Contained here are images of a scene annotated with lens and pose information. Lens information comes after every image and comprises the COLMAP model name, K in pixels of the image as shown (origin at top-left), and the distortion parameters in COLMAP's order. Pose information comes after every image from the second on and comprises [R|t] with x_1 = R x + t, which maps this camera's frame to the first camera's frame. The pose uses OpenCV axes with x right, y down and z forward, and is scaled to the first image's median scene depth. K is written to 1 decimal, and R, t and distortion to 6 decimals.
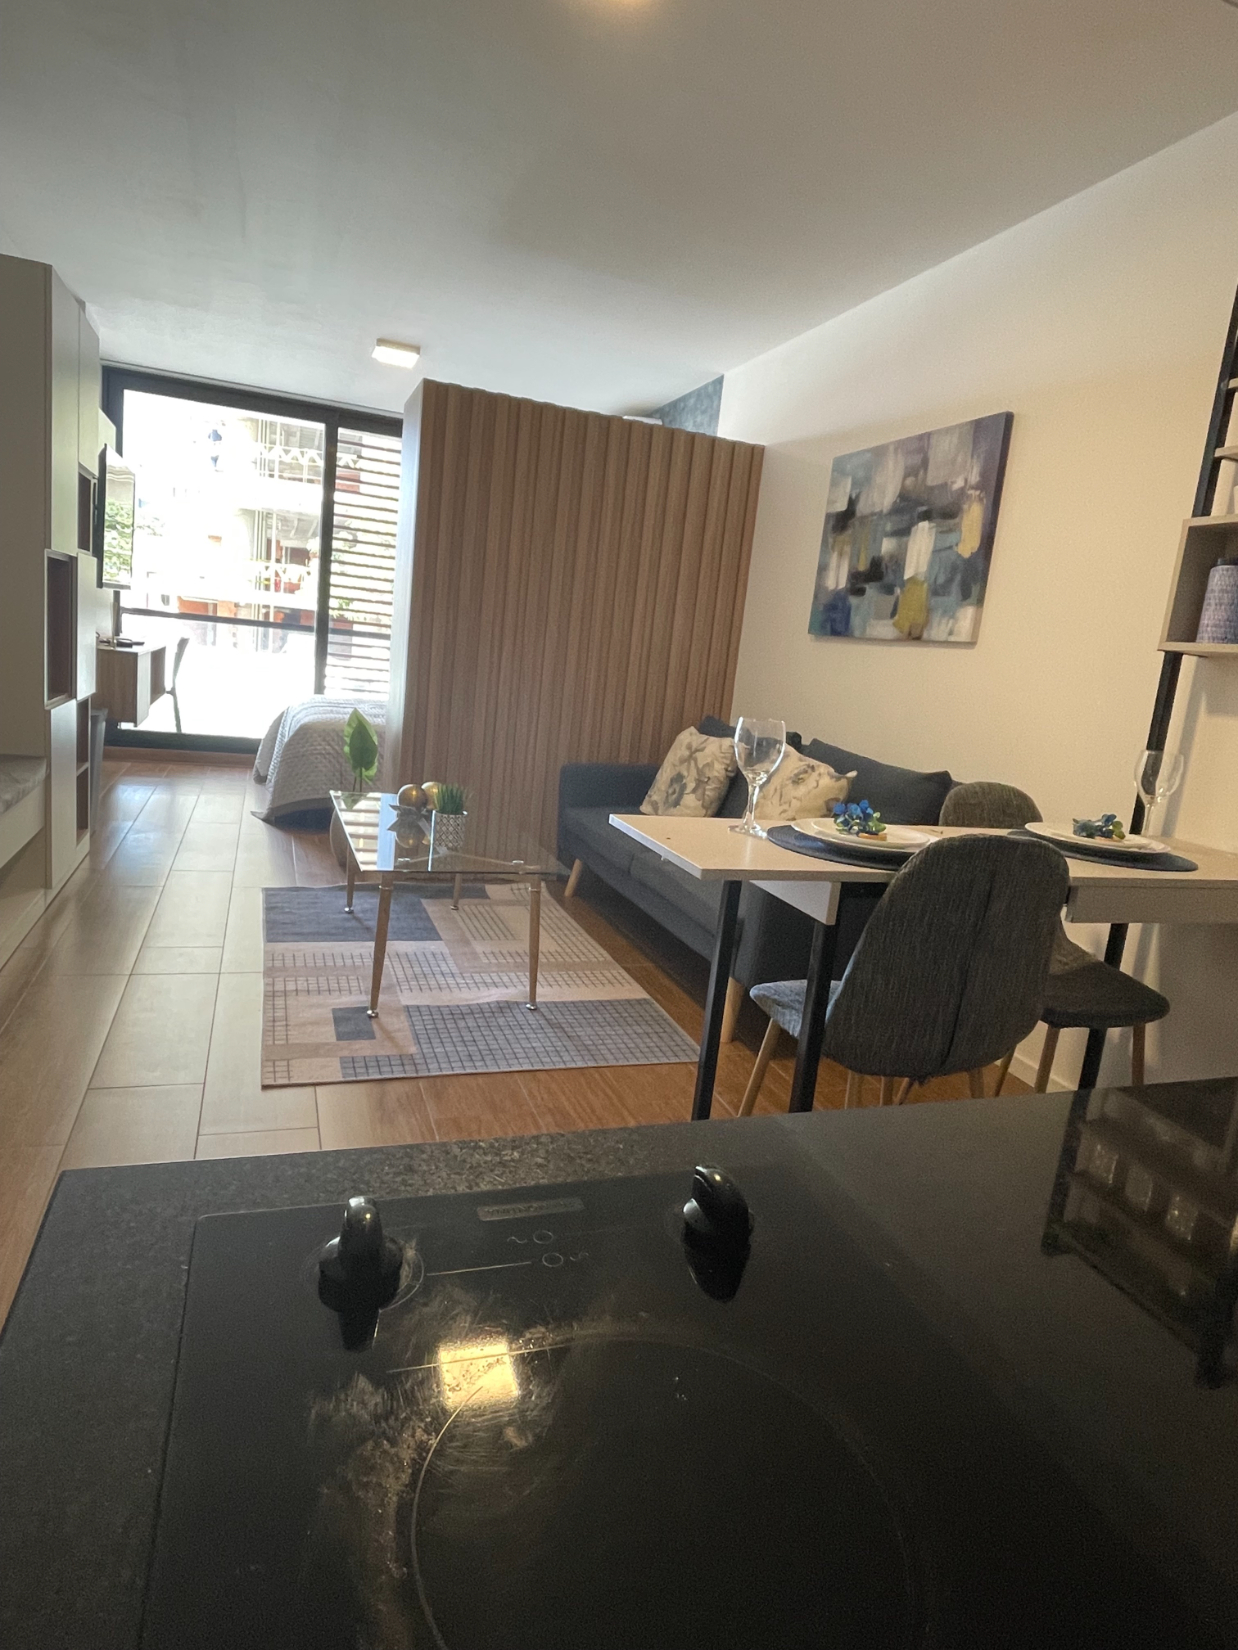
lens RADIAL K [[971.2, 0, 618.9], [0, 971.2, 814.5], [0, 0, 1]] dist [0.002028, -0.001691]
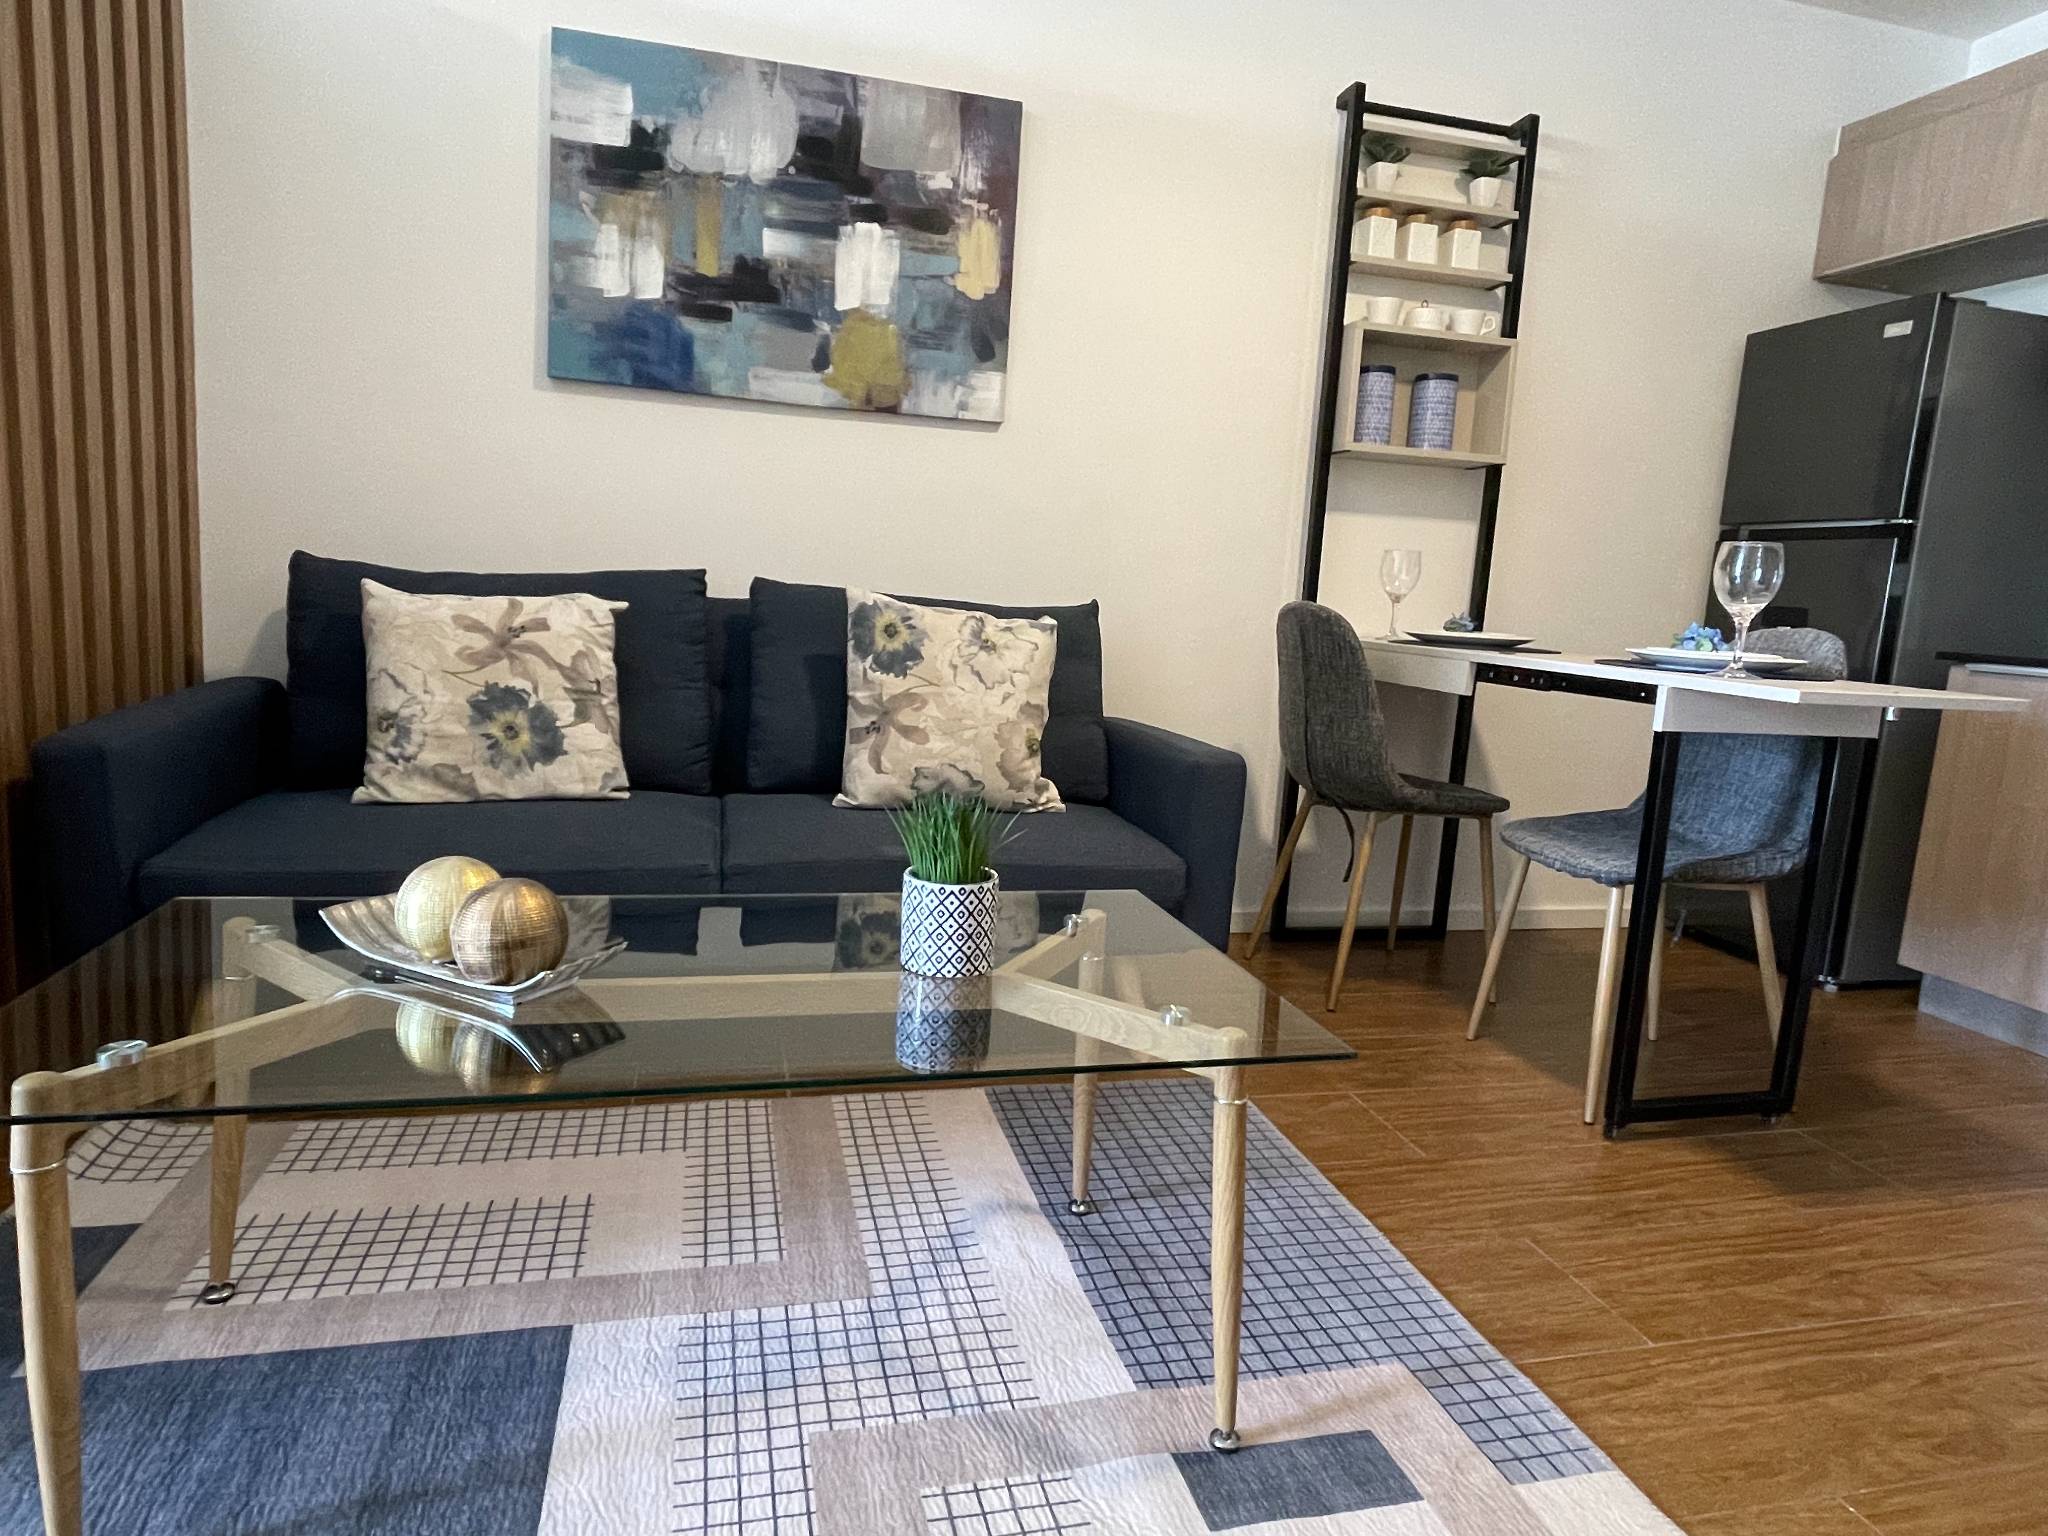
lens RADIAL K [[1192.5, 0, 1023.5], [0, 1192.5, 777.0], [0, 0, 1]] dist [-0.029042, -0.002544]
pose [[0.093441, -0.245511, 0.964880, -0.512148], [0.117058, 0.965107, 0.234233, -0.117016], [-0.988719, 0.091060, 0.118920, 0.823465]]
